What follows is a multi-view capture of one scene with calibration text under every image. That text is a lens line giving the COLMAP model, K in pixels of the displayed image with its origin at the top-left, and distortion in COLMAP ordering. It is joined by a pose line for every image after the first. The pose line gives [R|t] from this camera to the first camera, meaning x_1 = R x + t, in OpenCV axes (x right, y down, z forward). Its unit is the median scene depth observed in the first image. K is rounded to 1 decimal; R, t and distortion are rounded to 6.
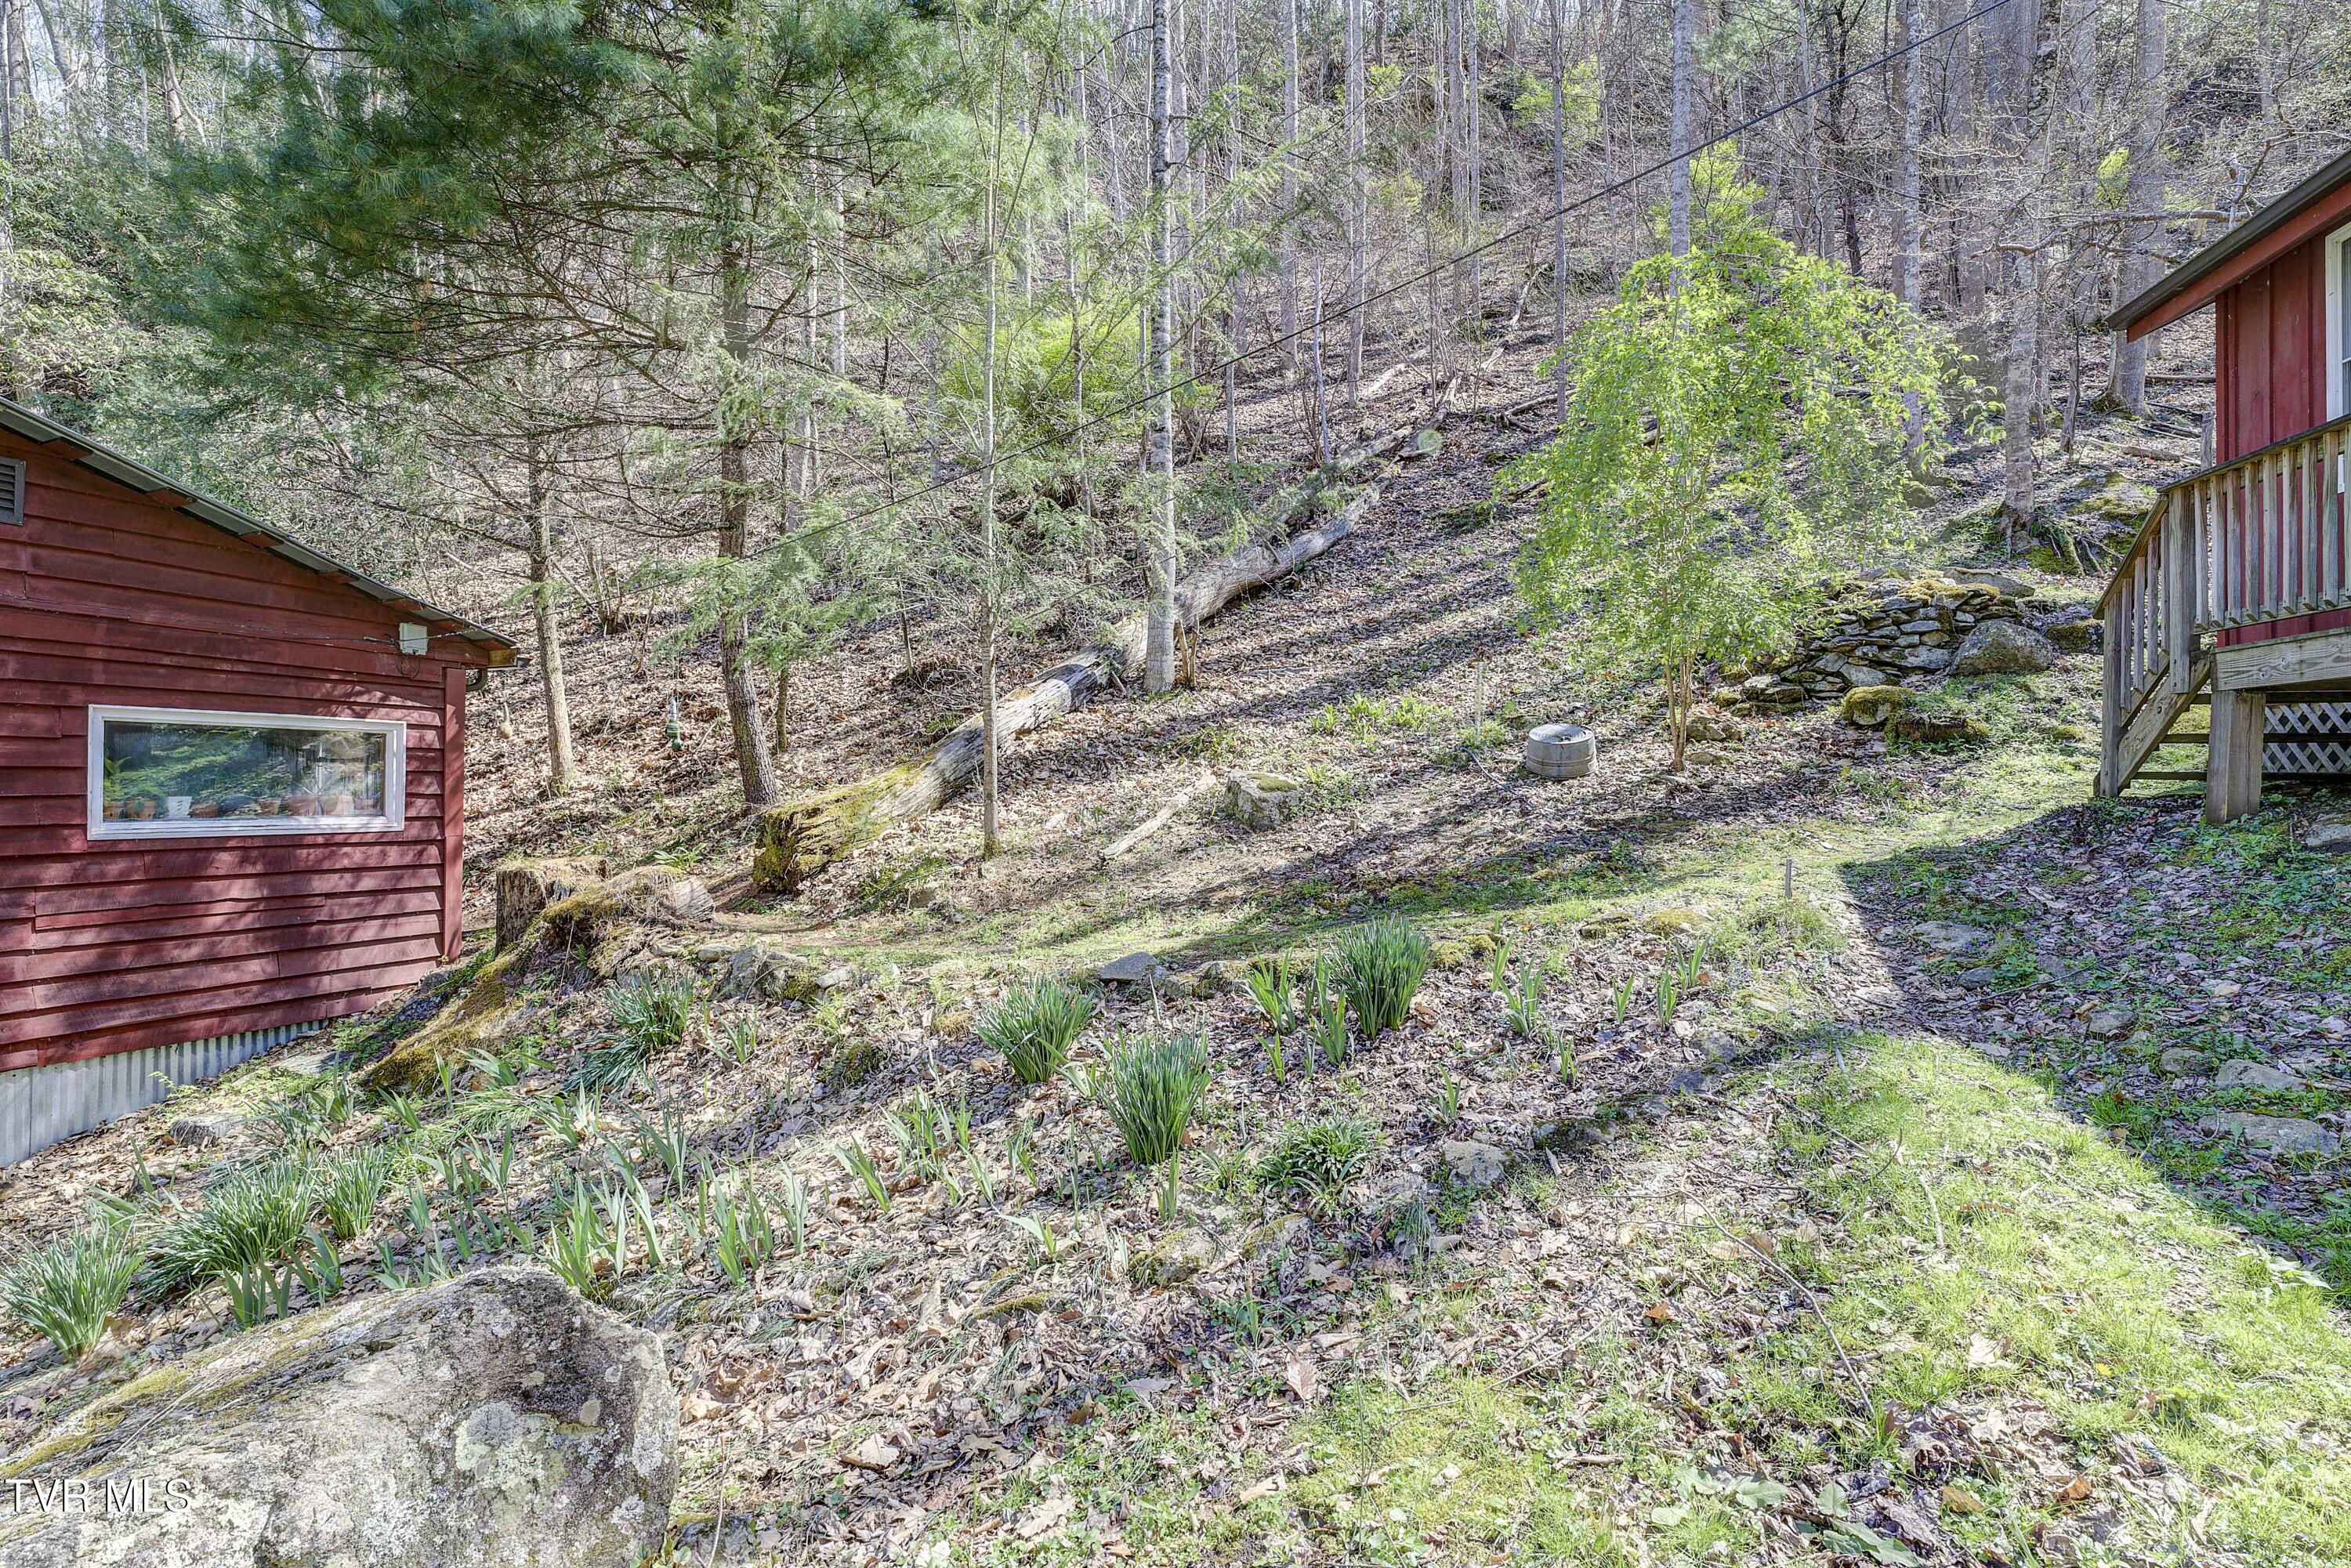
lens RADIAL K [[1025.1, 0, 1178.7], [0, 1025.1, 760.5], [0, 0, 1]] dist [-0.002088, -0.000172]
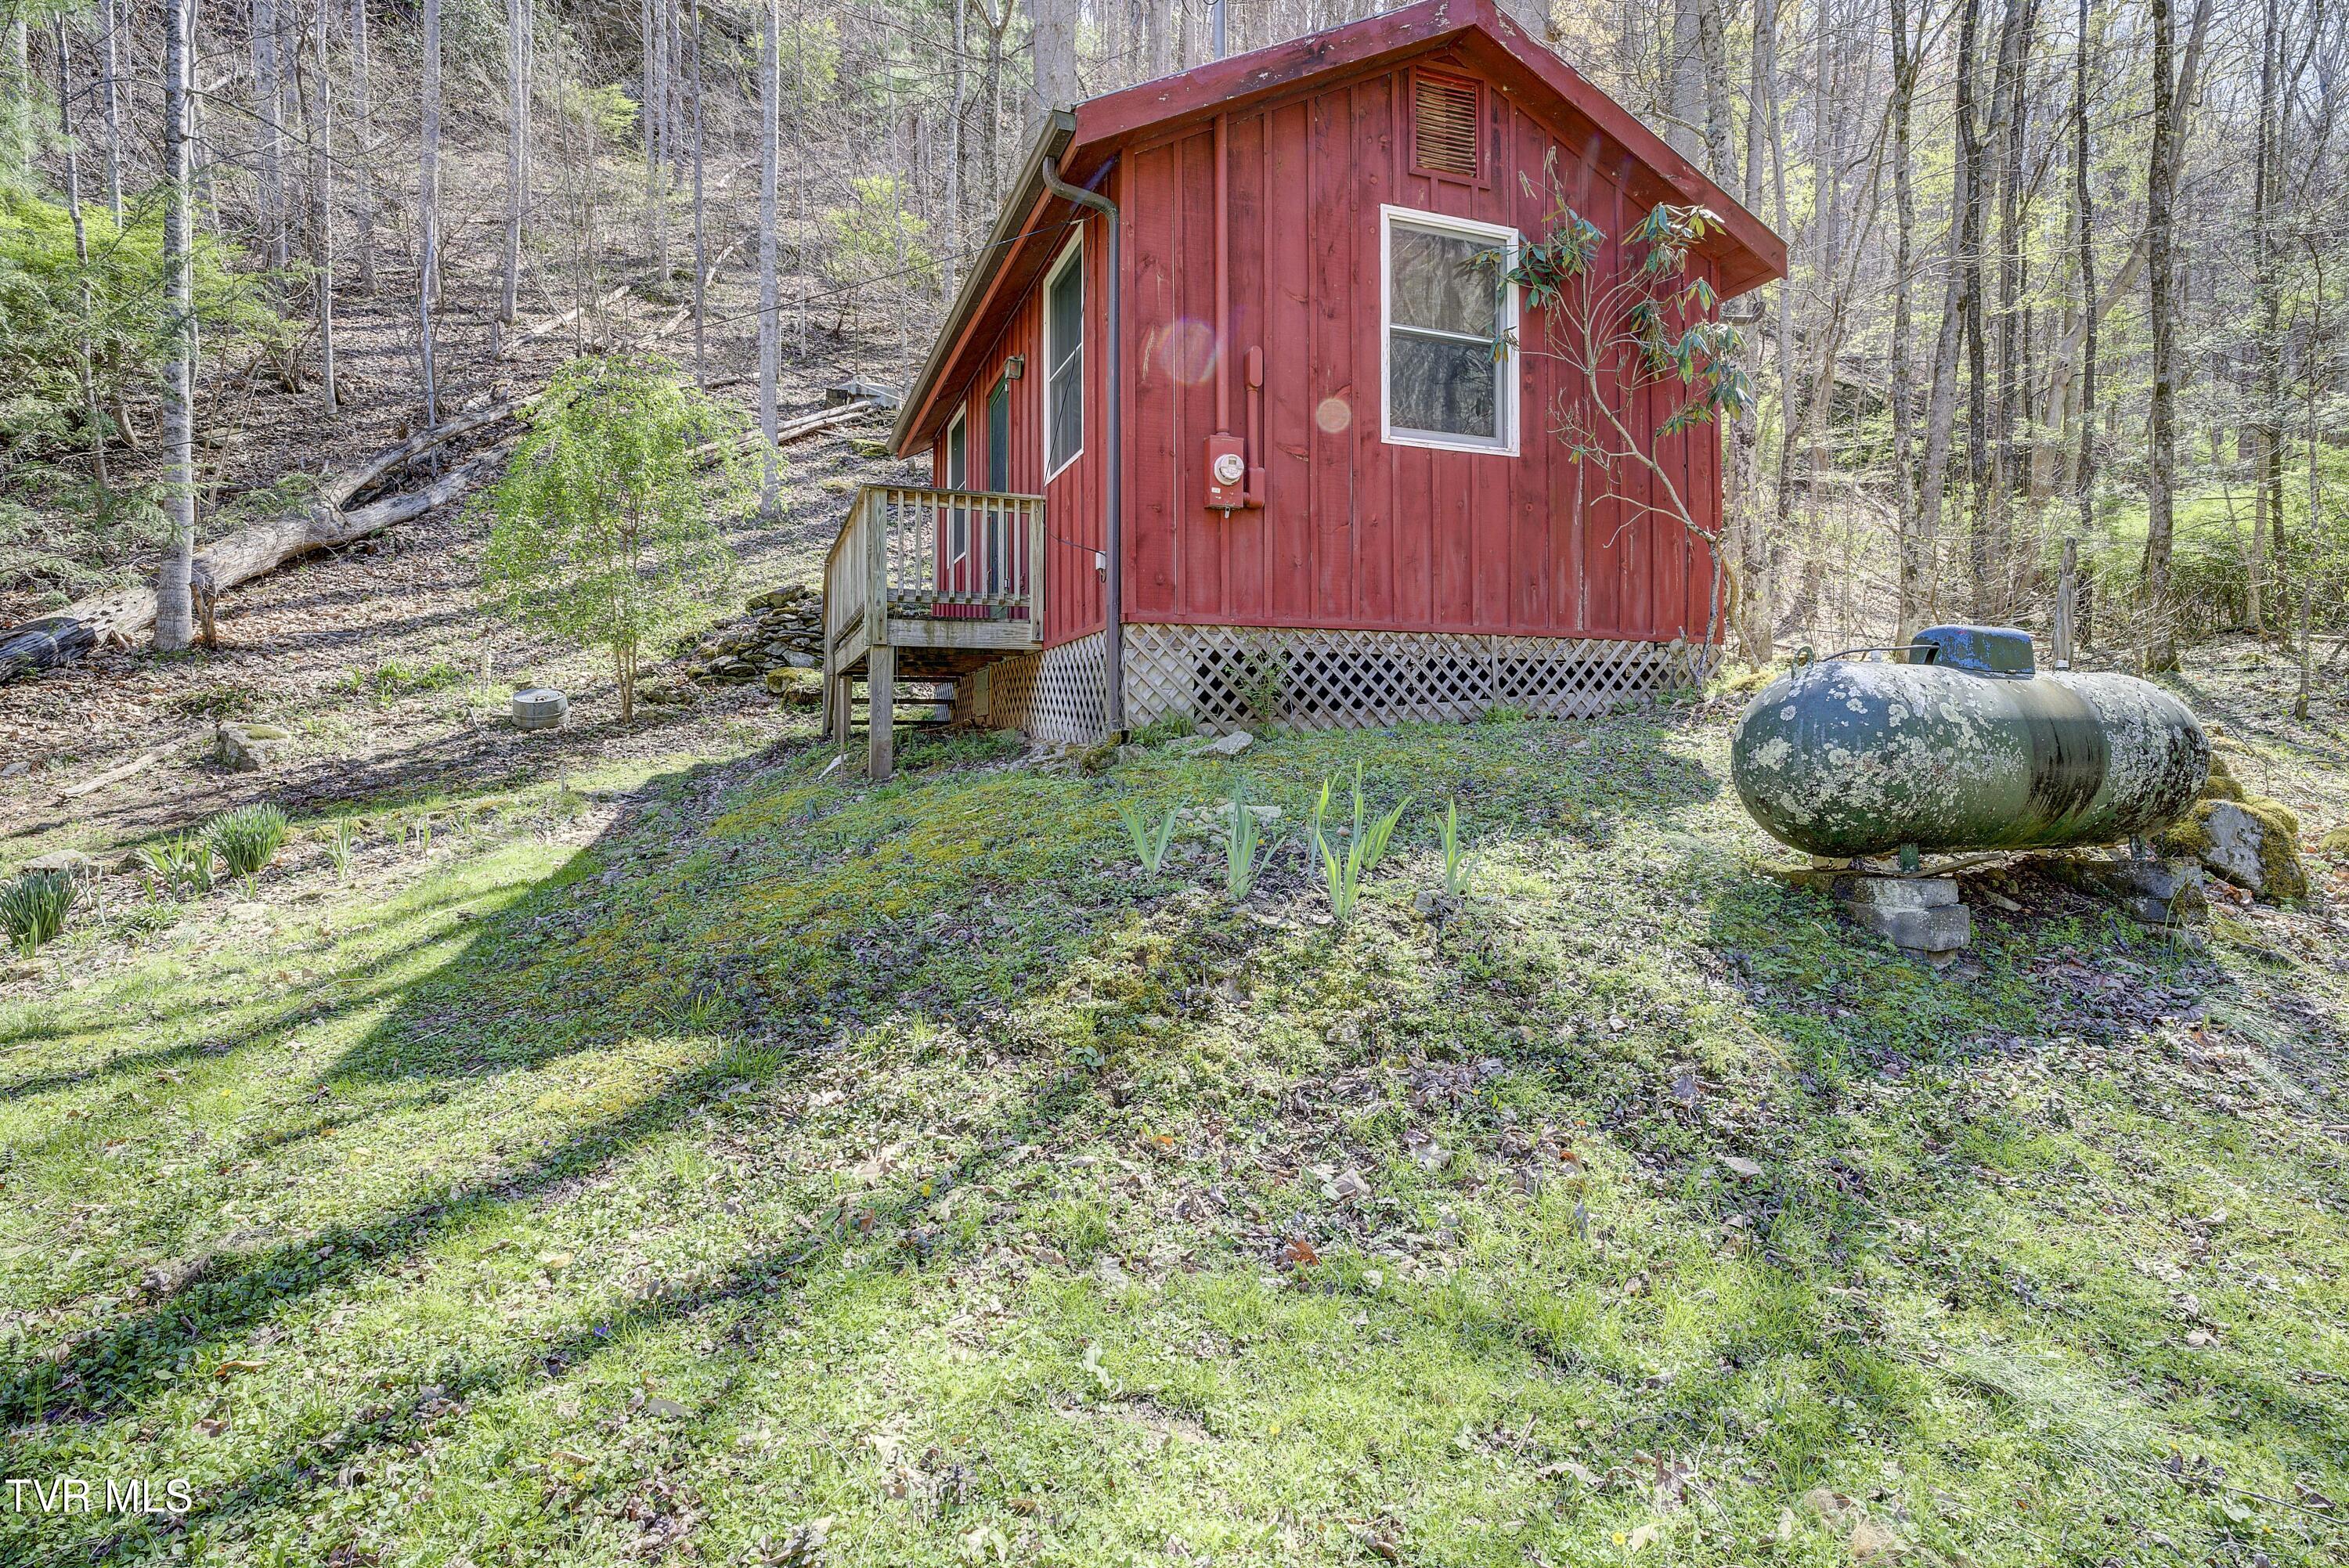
lens RADIAL K [[1213.3, 0, 1194.9], [0, 1213.3, 737.5], [0, 0, 1]] dist [0.000416, -0.002039]
pose [[0.831547, -0.000685, 0.555454, 0.191752], [0.003718, 0.999984, -0.004333, 0.035283], [-0.555442, 0.005668, 0.831536, -0.695160]]
